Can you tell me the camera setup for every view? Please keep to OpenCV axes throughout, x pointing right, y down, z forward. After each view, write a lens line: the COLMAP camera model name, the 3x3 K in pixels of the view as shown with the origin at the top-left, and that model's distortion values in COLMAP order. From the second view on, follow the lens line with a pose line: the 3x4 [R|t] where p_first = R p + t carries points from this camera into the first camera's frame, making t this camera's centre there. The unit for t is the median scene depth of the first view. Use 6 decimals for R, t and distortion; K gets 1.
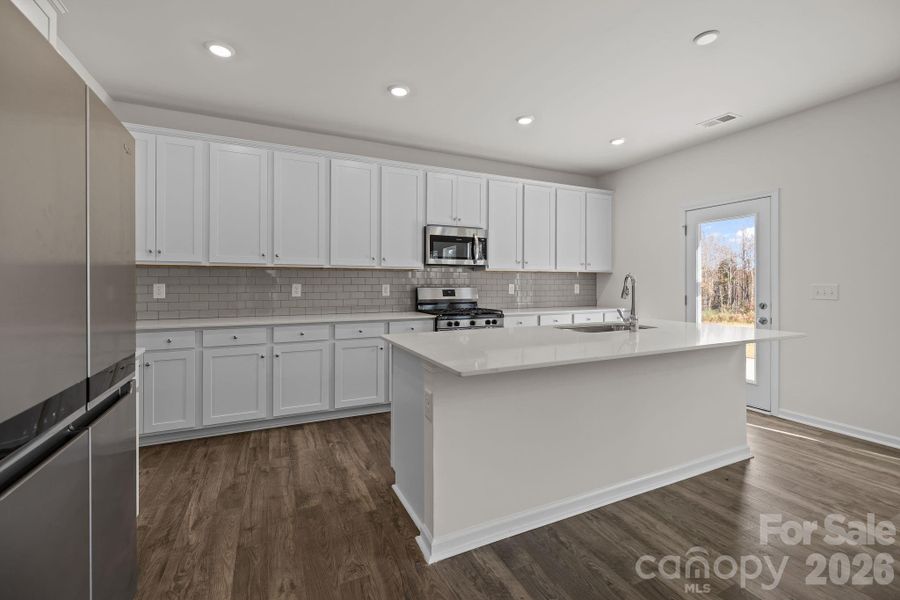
lens RADIAL K [[381.8, 0, 443.5], [0, 381.8, 285.5], [0, 0, 1]] dist [0.003746, -0.001051]
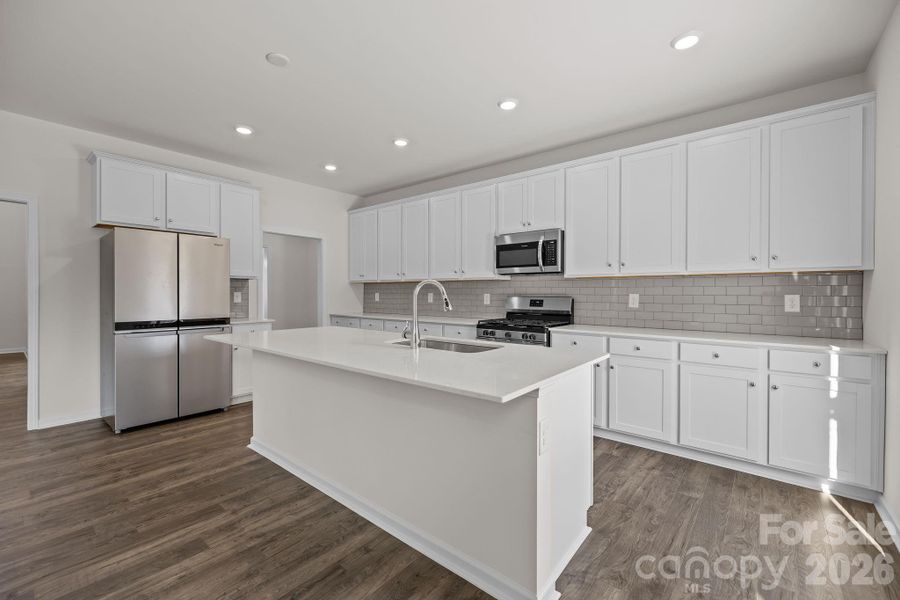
lens RADIAL K [[381.8, 0, 451.0], [0, 381.8, 291.0], [0, 0, 1]] dist [0.003746, -0.001051]
pose [[0.426802, -0.004703, -0.904333, 0.836931], [-0.007328, 0.999936, -0.008659, -0.000570], [0.904316, 0.010323, 0.426740, 0.452732]]
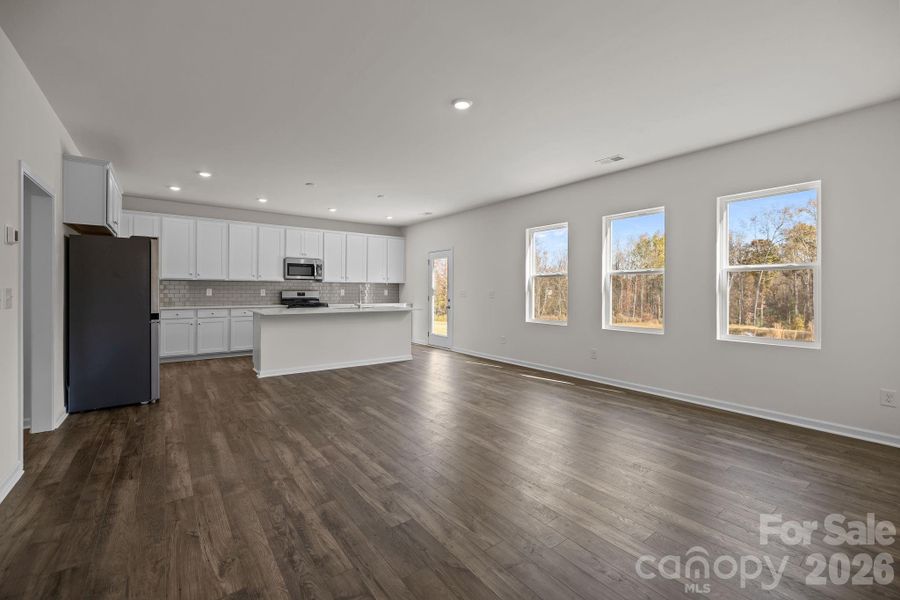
lens RADIAL K [[381.8, 0, 443.9], [0, 381.8, 288.4], [0, 0, 1]] dist [0.003746, -0.001051]
pose [[0.979823, 0.004787, 0.199811, 0.345087], [-0.003473, 0.999970, -0.006928, 0.001809], [-0.199838, 0.006094, 0.979810, -1.002685]]
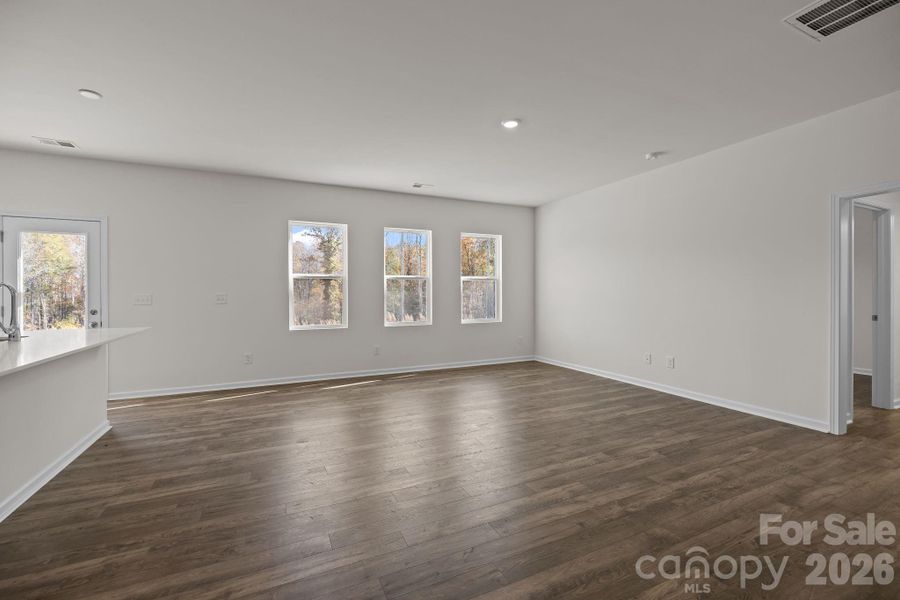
lens RADIAL K [[381.8, 0, 449.1], [0, 381.8, 293.1], [0, 0, 1]] dist [0.003746, -0.001051]
pose [[-0.007172, -0.001045, 0.999974, -0.332620], [0.006493, 0.999978, 0.001091, 0.000317], [-0.999953, 0.006500, -0.007165, -0.088161]]
